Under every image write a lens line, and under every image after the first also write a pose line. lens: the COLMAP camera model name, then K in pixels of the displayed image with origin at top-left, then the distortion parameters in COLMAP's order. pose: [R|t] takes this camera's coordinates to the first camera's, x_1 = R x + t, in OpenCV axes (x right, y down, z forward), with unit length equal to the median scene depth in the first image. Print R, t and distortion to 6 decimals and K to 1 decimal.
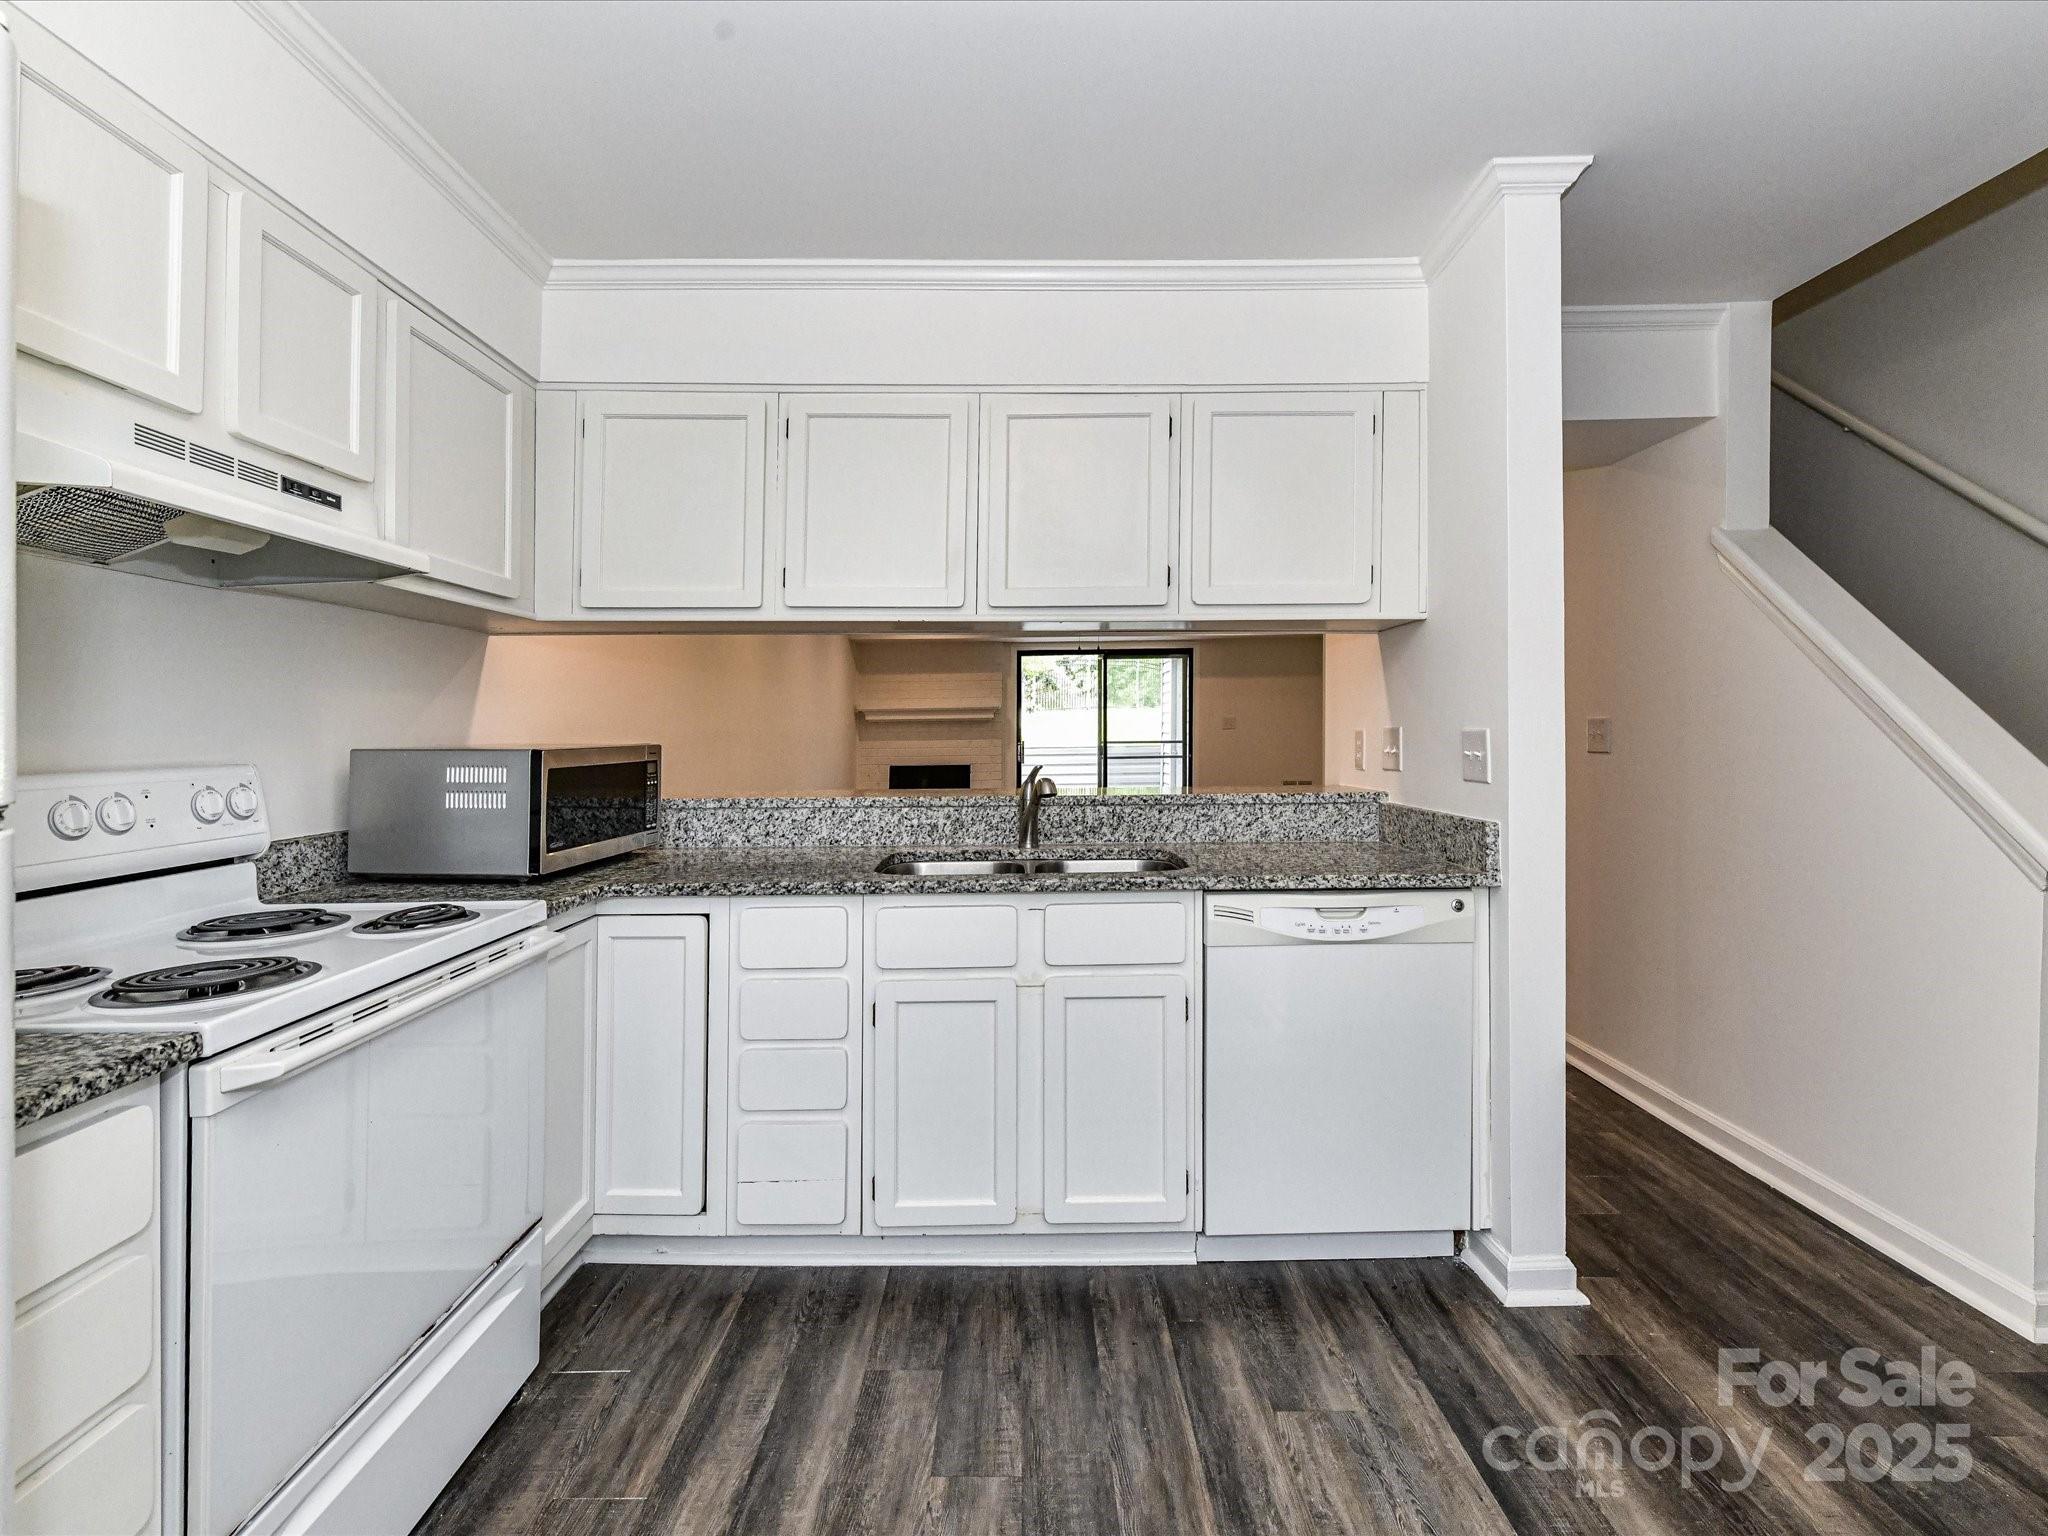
lens RADIAL K [[912.7, 0, 1030.9], [0, 912.7, 758.5], [0, 0, 1]] dist [-0.002722, -0.001091]
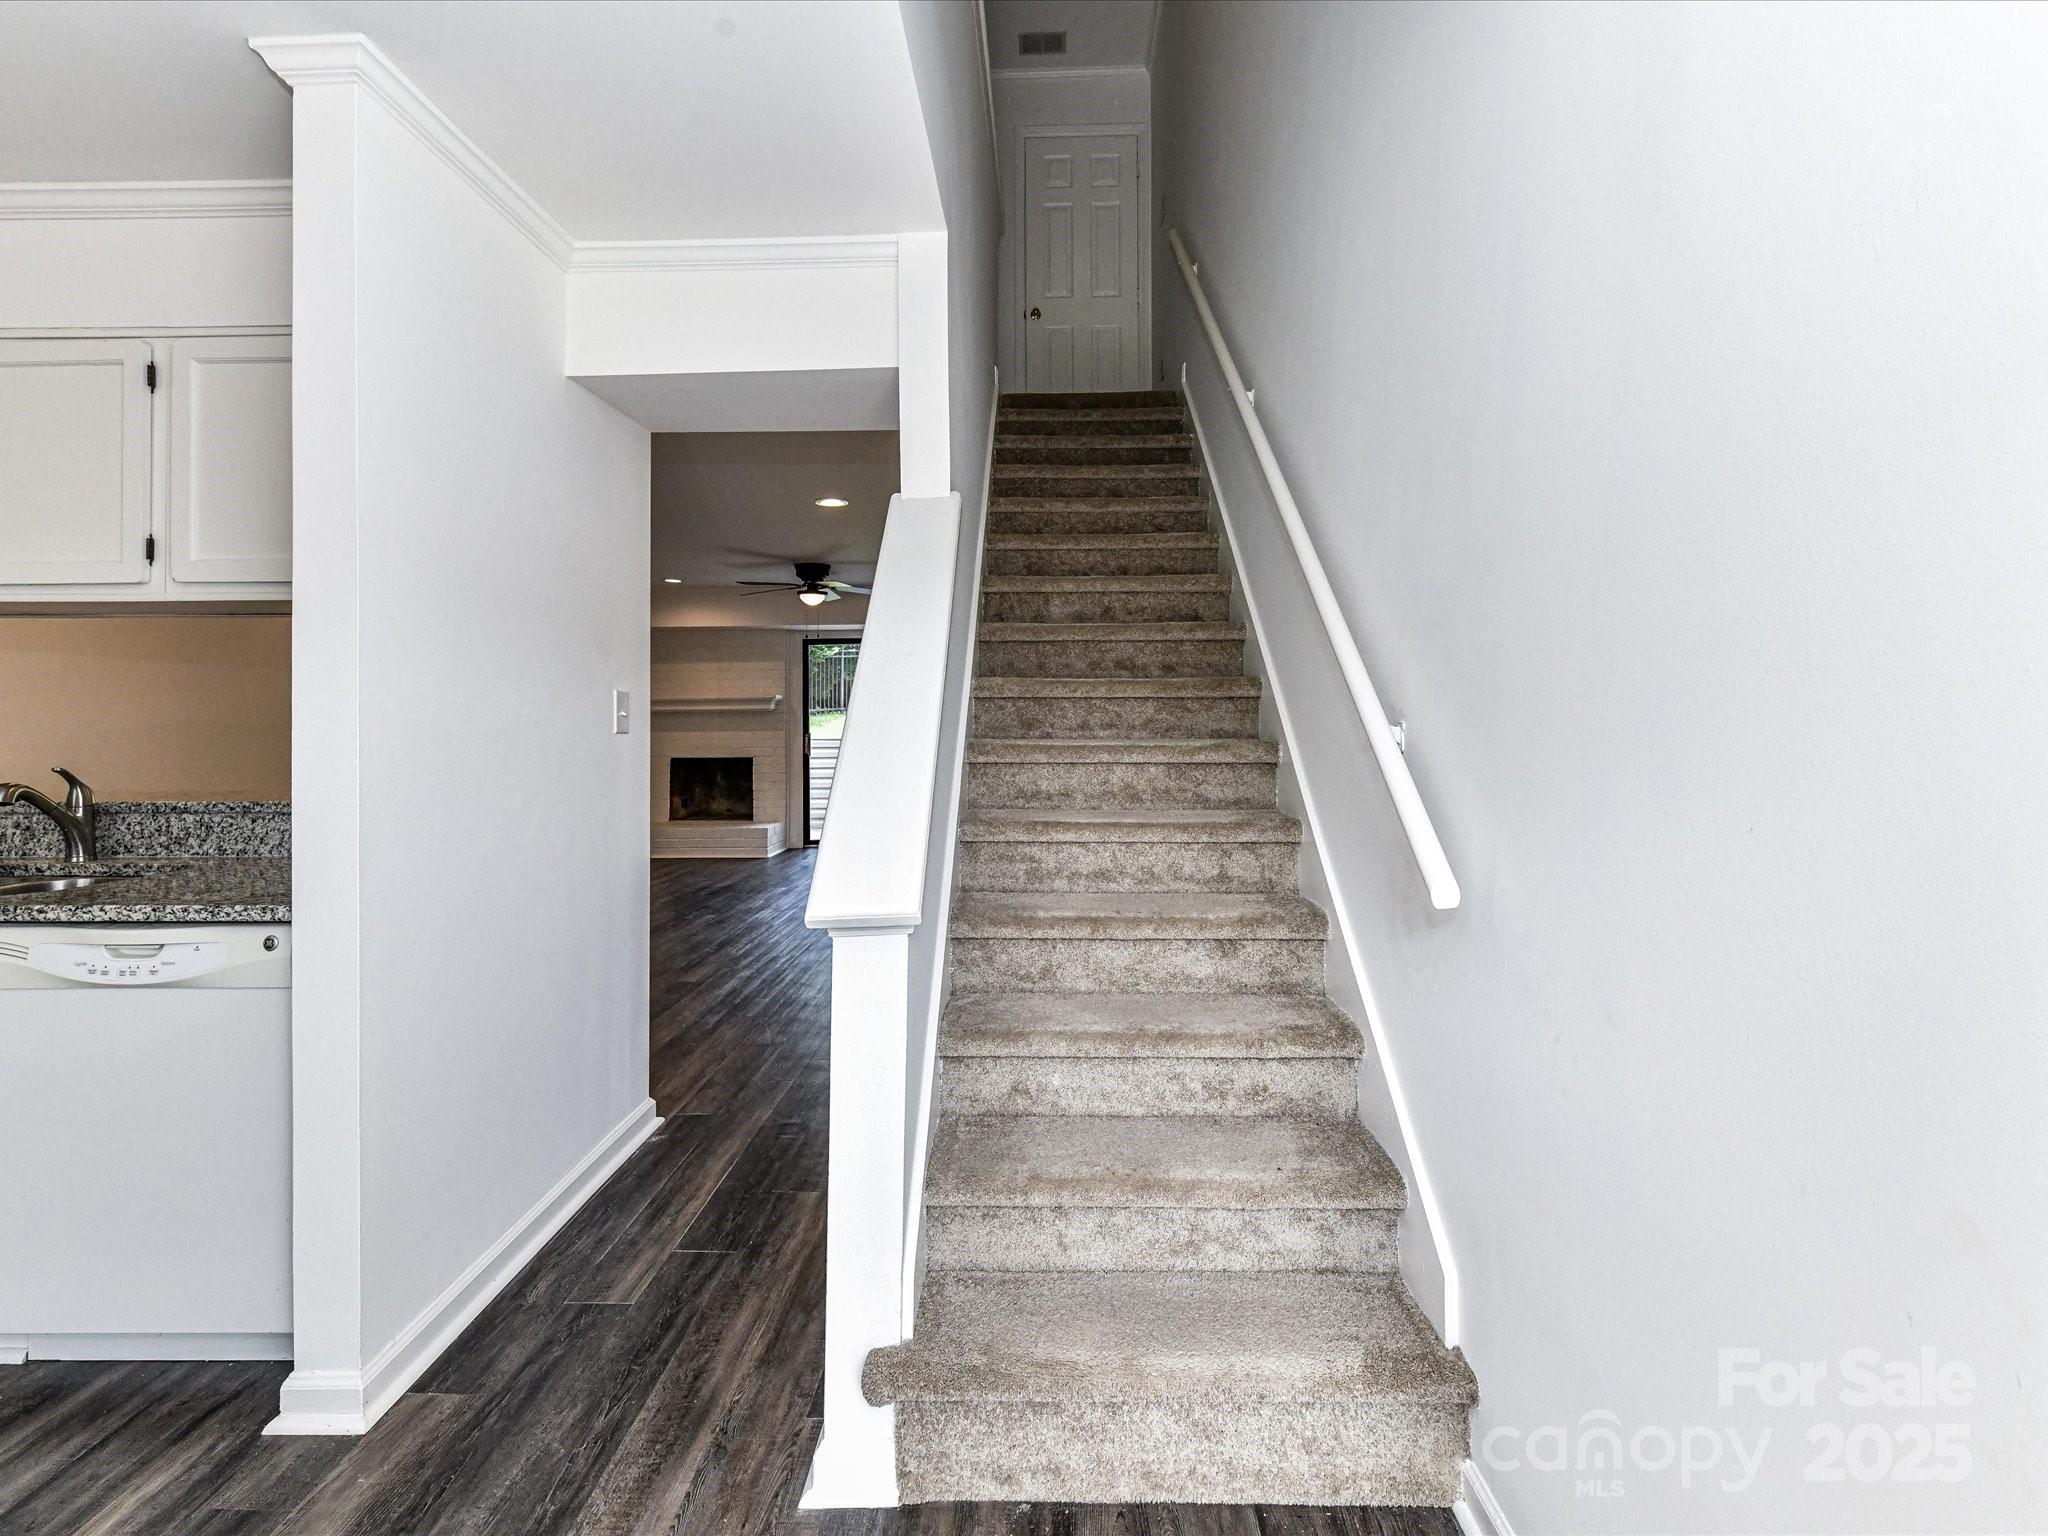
lens RADIAL K [[917.3, 0, 1015.9], [0, 917.3, 746.1], [0, 0, 1]] dist [0.002142, -0.001350]
pose [[0.999870, 0.005207, -0.015257, 1.161414], [-0.005244, 0.999983, -0.002393, -0.019837], [0.015245, 0.002473, 0.999881, 0.174079]]
